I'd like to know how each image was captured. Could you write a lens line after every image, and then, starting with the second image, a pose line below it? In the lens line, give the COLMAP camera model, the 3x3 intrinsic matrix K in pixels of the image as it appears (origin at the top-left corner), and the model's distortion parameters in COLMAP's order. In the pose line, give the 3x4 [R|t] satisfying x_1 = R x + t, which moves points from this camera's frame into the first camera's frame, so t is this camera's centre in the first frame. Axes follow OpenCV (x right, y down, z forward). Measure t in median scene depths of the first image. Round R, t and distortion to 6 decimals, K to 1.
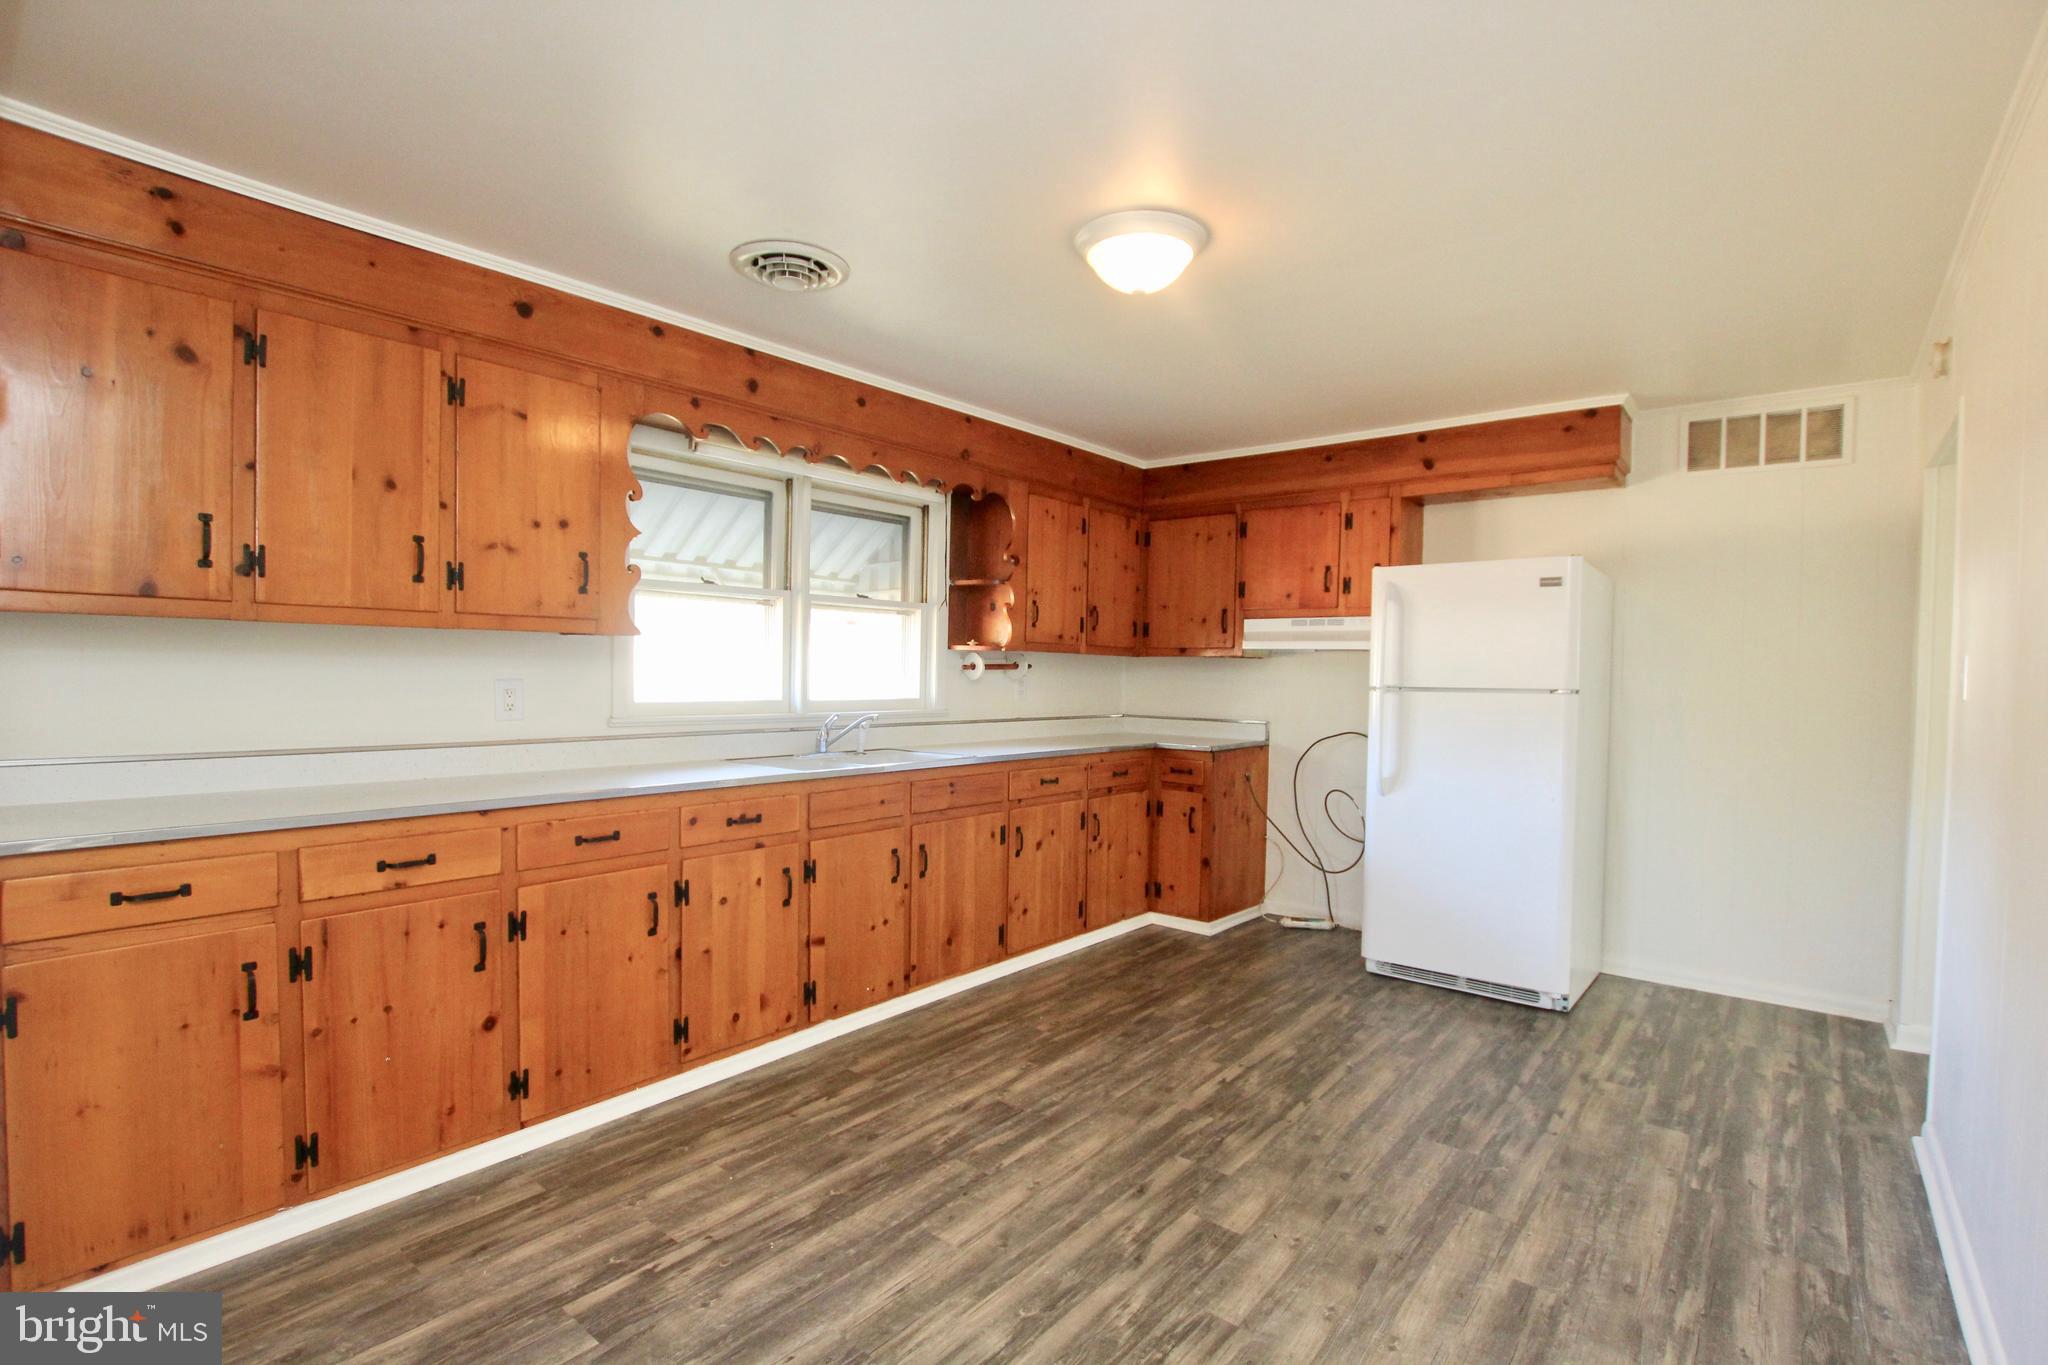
lens RADIAL K [[950.6, 0, 1037.7], [0, 950.6, 686.8], [0, 0, 1]] dist [-0.034459, 0.000717]
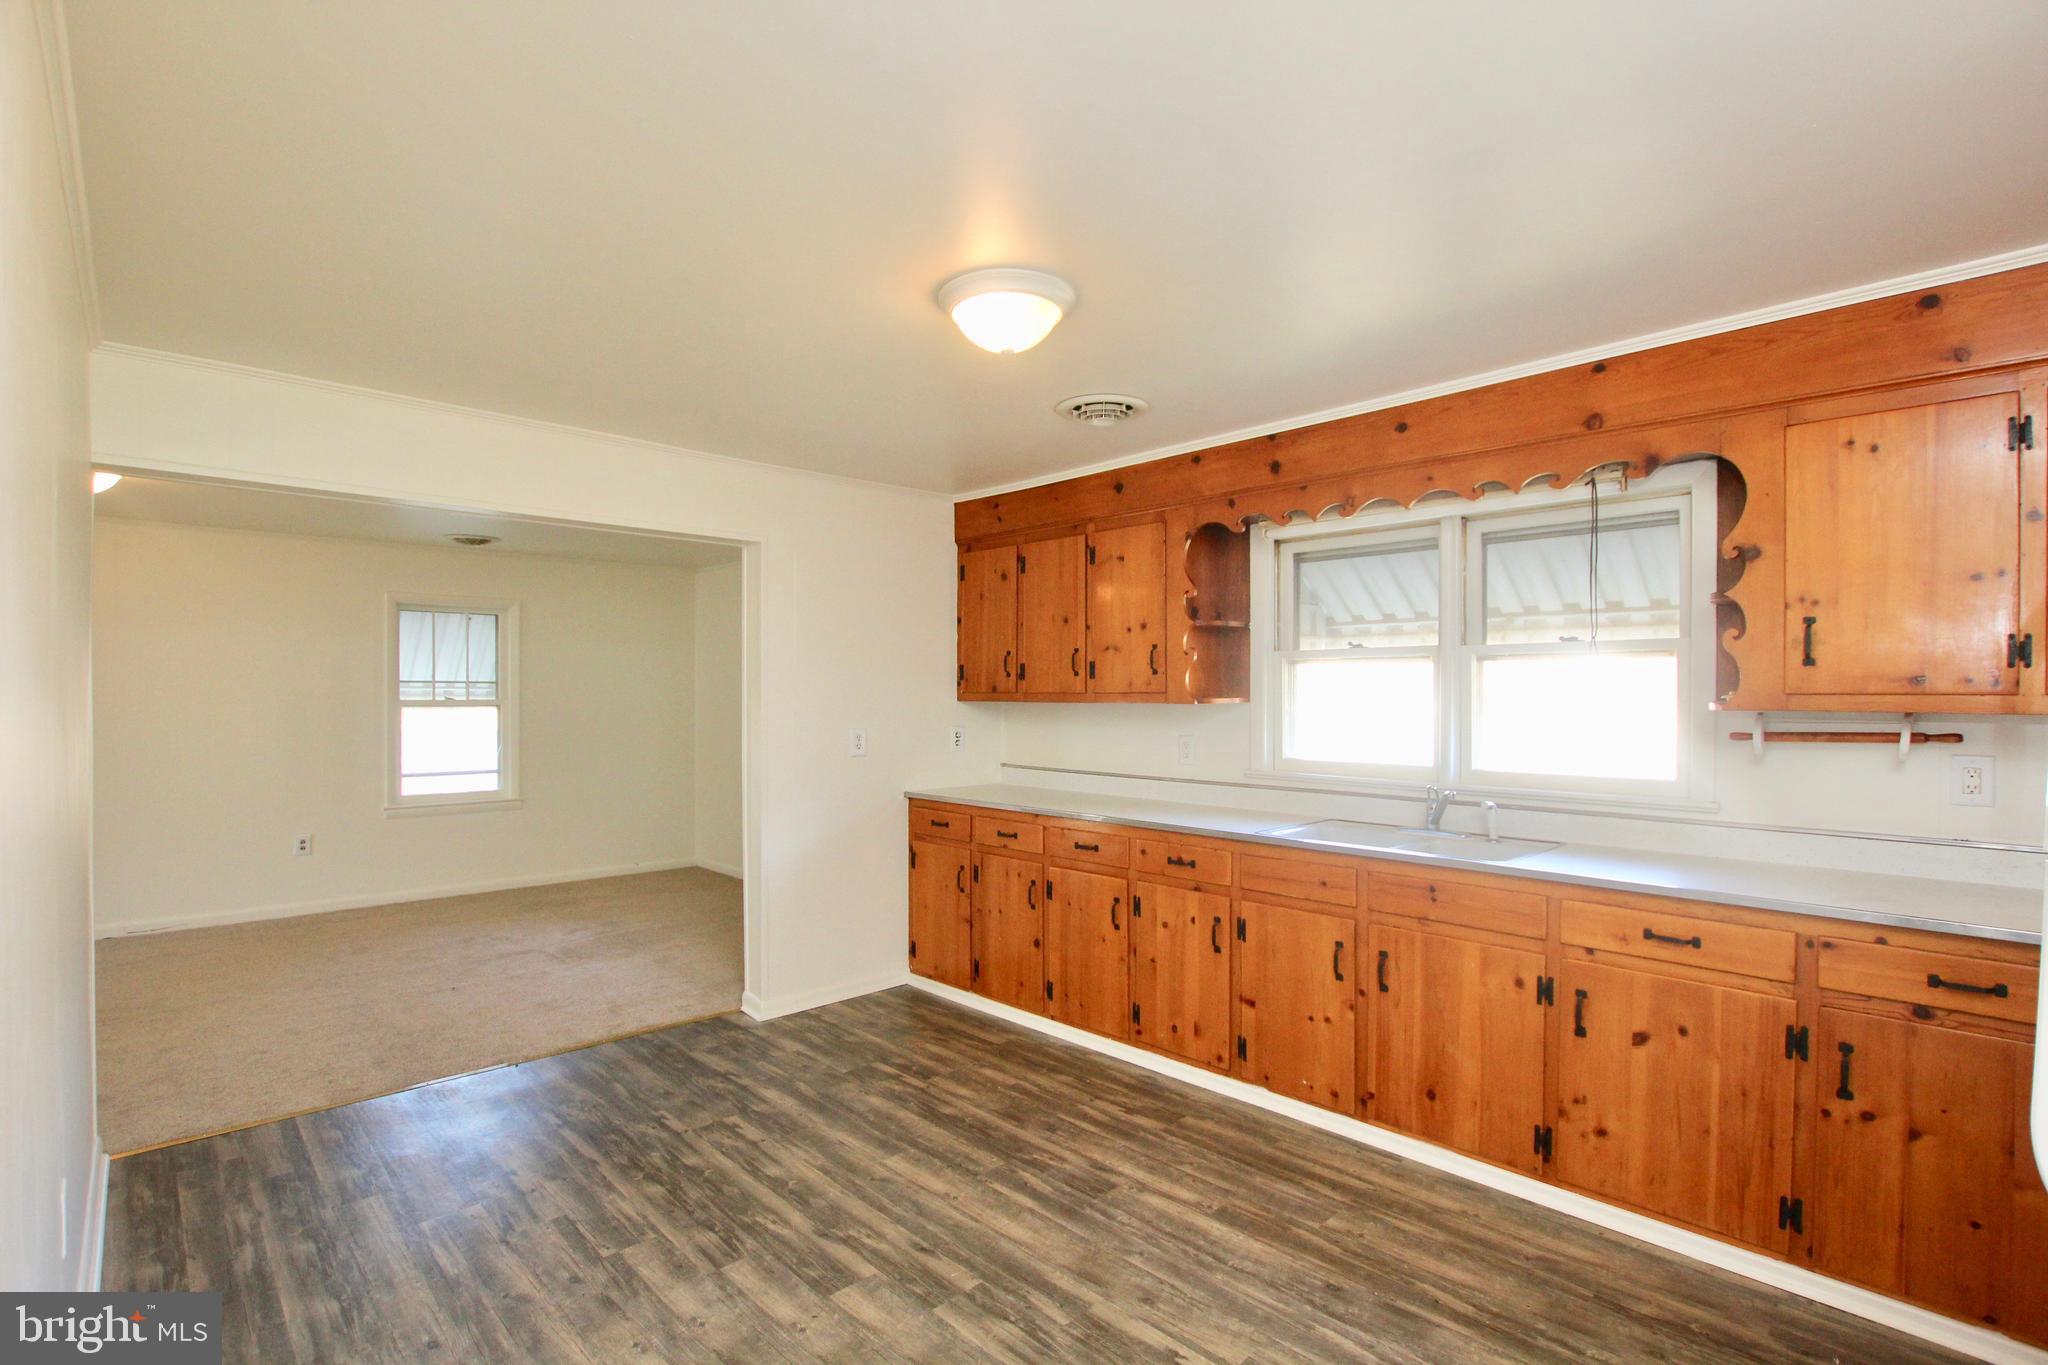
lens RADIAL K [[950.6, 0, 1038.7], [0, 950.6, 692.2], [0, 0, 1]] dist [-0.034459, 0.000717]
pose [[-0.116779, -0.016178, -0.993026, 0.949463], [-0.019401, 0.999714, -0.014006, -0.052929], [0.992968, 0.017630, -0.117060, 1.041283]]
